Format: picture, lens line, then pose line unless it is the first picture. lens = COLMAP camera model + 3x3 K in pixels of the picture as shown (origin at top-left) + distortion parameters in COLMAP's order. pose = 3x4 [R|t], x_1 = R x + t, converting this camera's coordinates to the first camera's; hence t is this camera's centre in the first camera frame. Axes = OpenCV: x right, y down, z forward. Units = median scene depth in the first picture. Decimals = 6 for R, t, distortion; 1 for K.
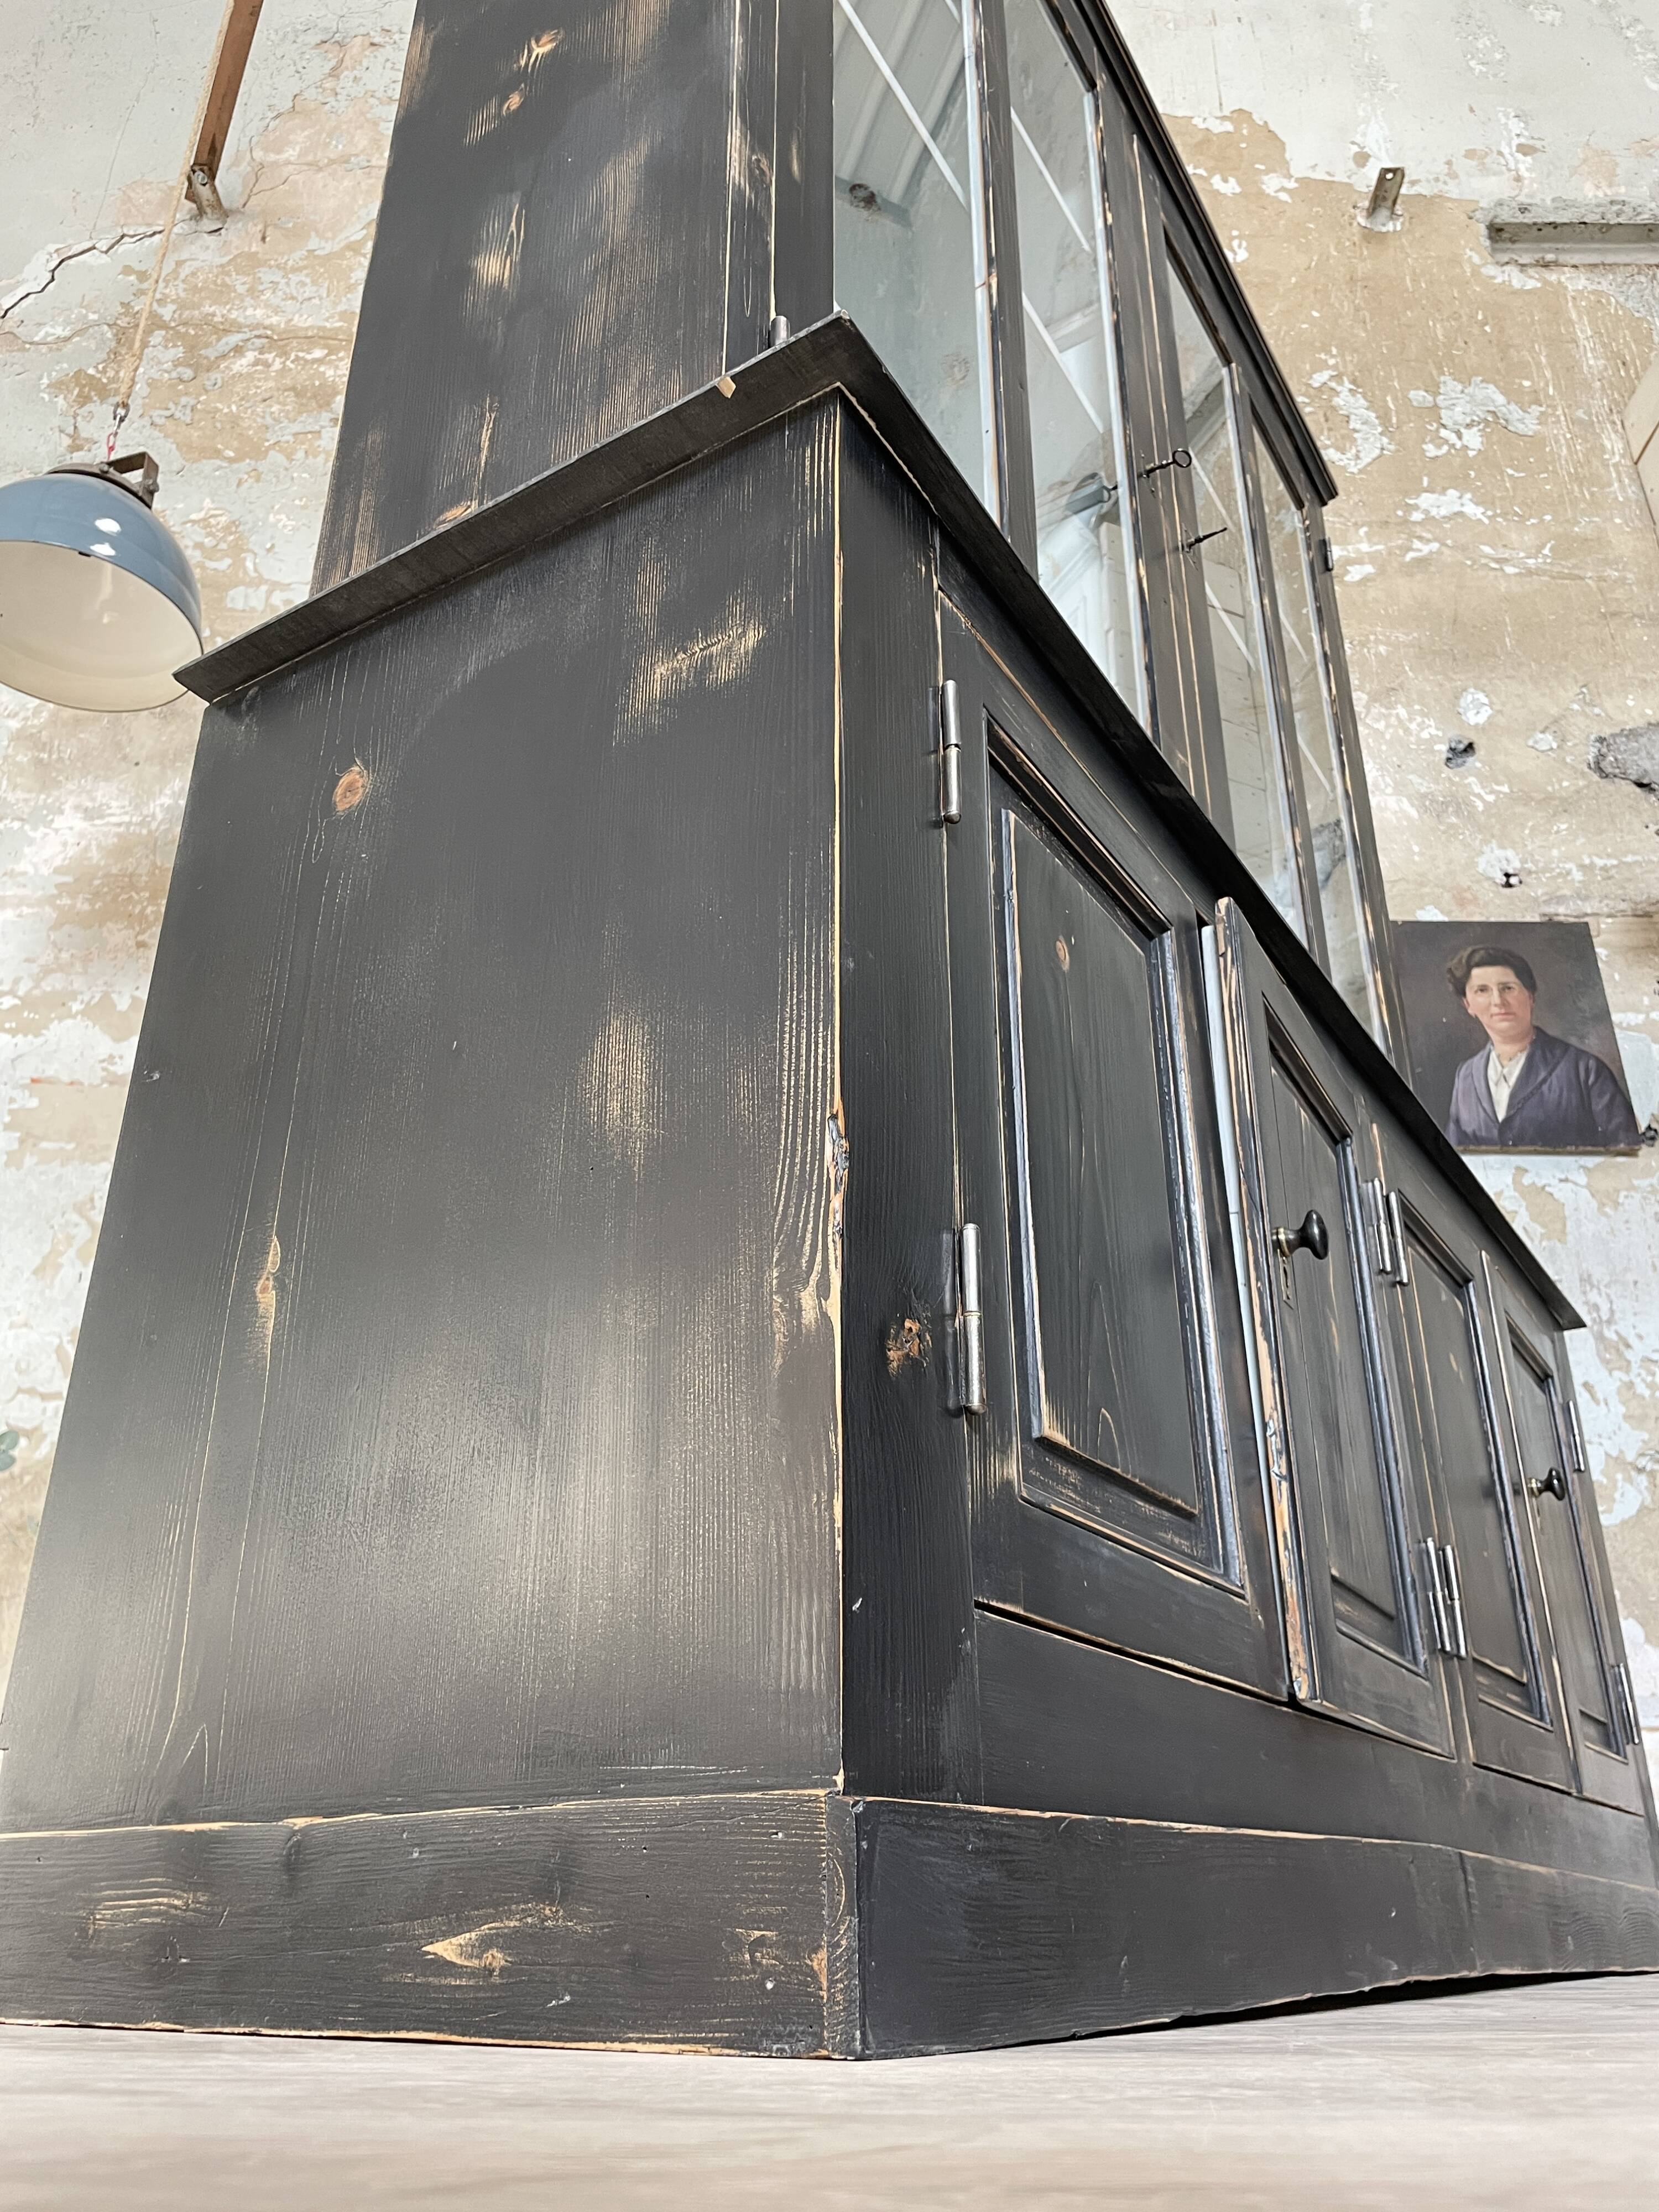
lens RADIAL K [[1676.1, 0, 824.5], [0, 1676.1, 1093.8], [0, 0, 1]] dist [0.085137, -0.106967]
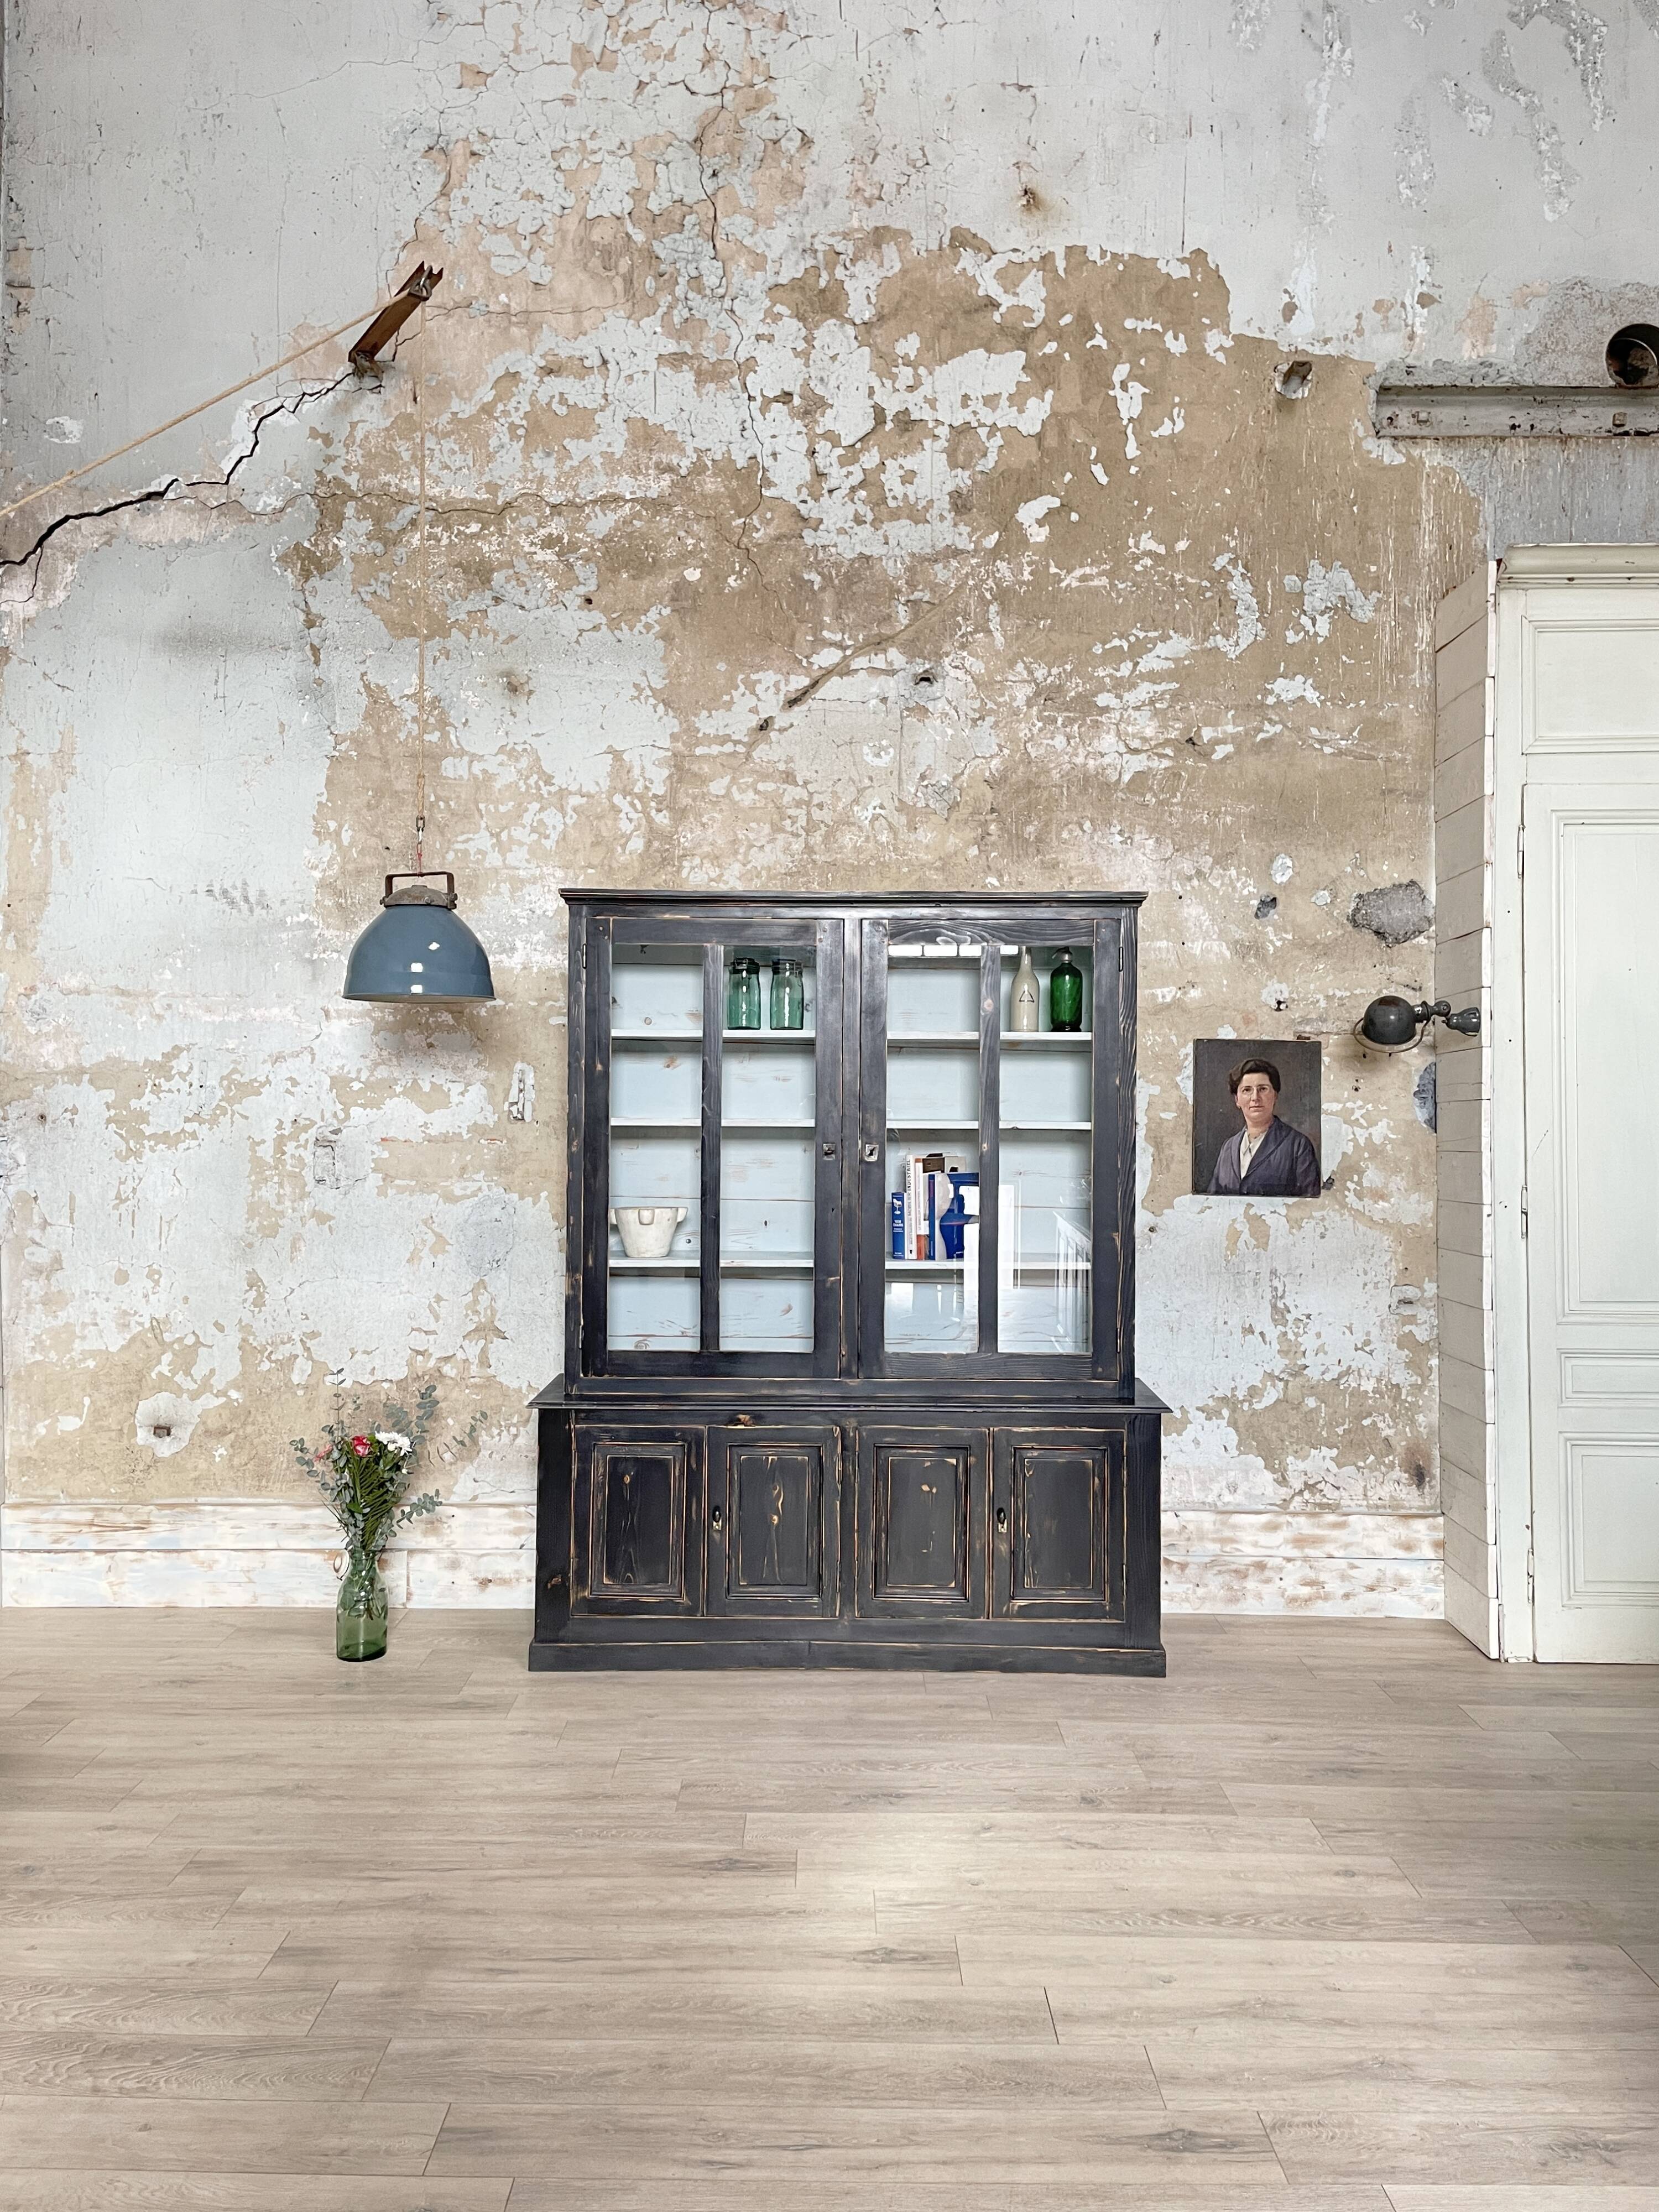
lens RADIAL K [[1676.1, 0, 828.3], [0, 1676.1, 1092.8], [0, 0, 1]] dist [0.085137, -0.106967]
pose [[0.999971, 0.006455, 0.004058, -0.026095], [-0.007572, 0.903003, 0.429567, -0.695635], [-0.000891, -0.429585, 0.903026, -0.445206]]
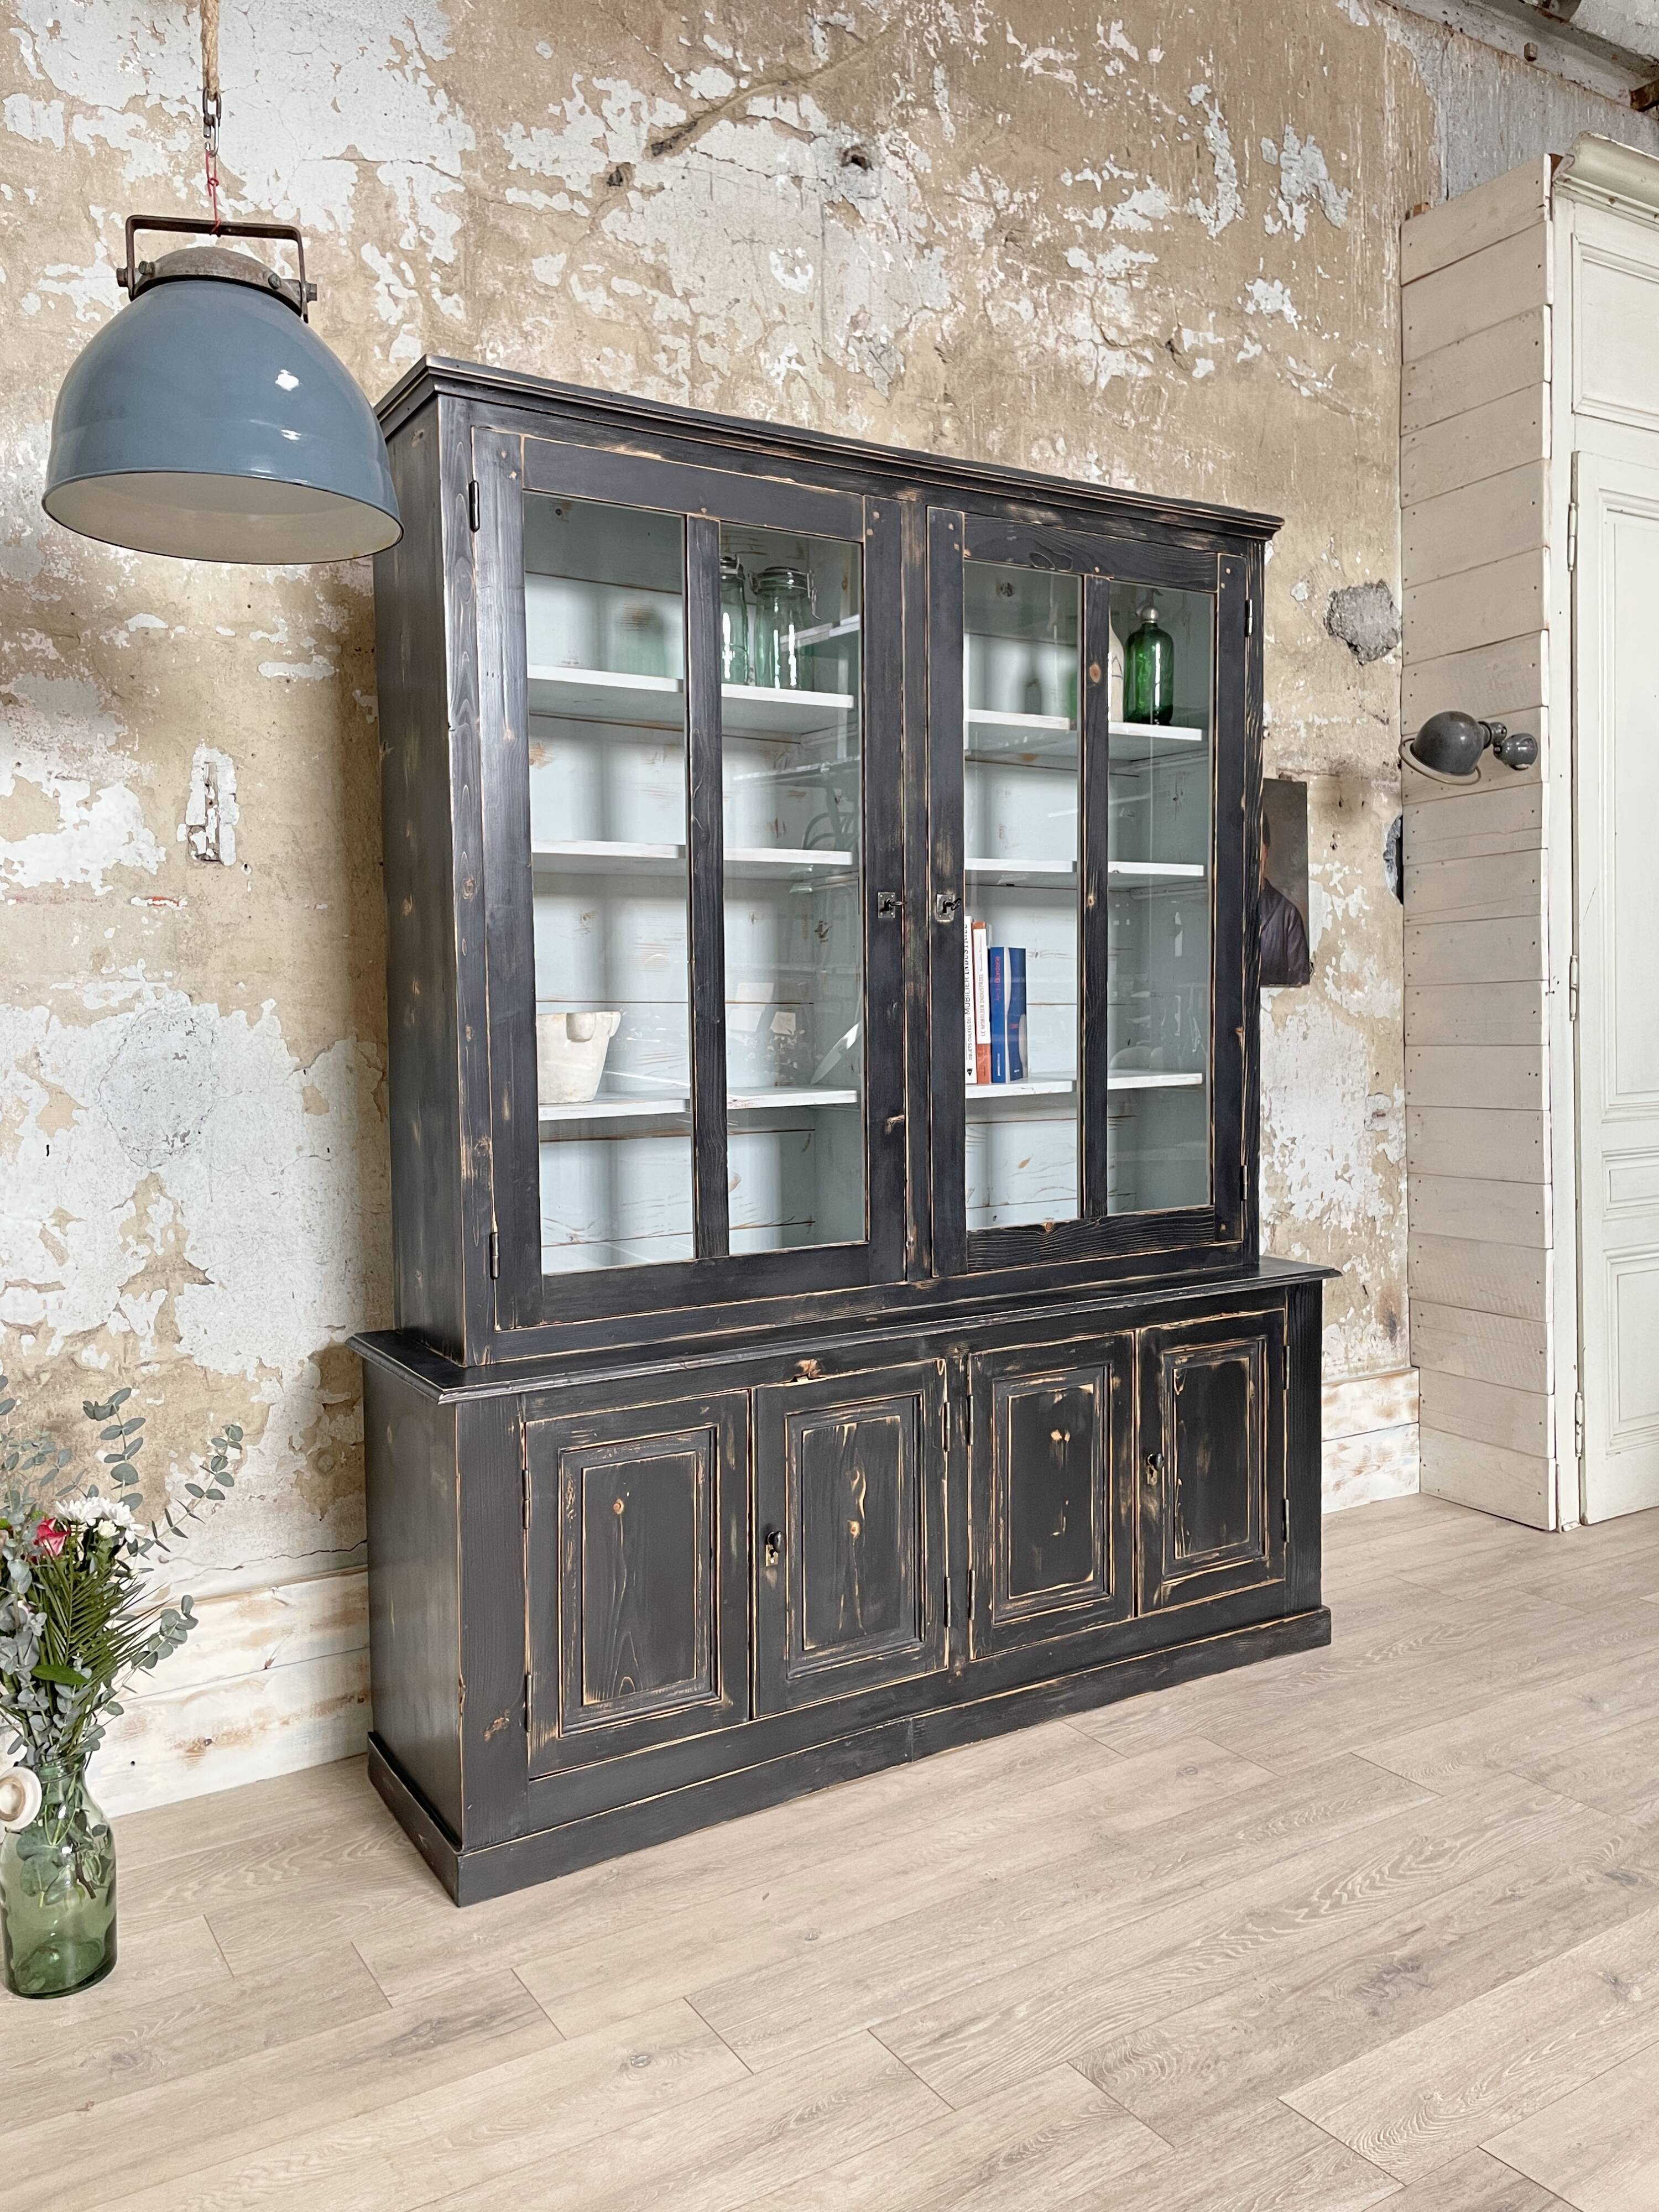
lens RADIAL K [[1676.1, 0, 838.3], [0, 1676.1, 1104.6], [0, 0, 1]] dist [0.085137, -0.106967]
pose [[0.844963, -0.045983, 0.532845, -0.474430], [-0.219218, 0.878982, 0.423480, -0.319019], [-0.487833, -0.474634, 0.732626, 0.139050]]
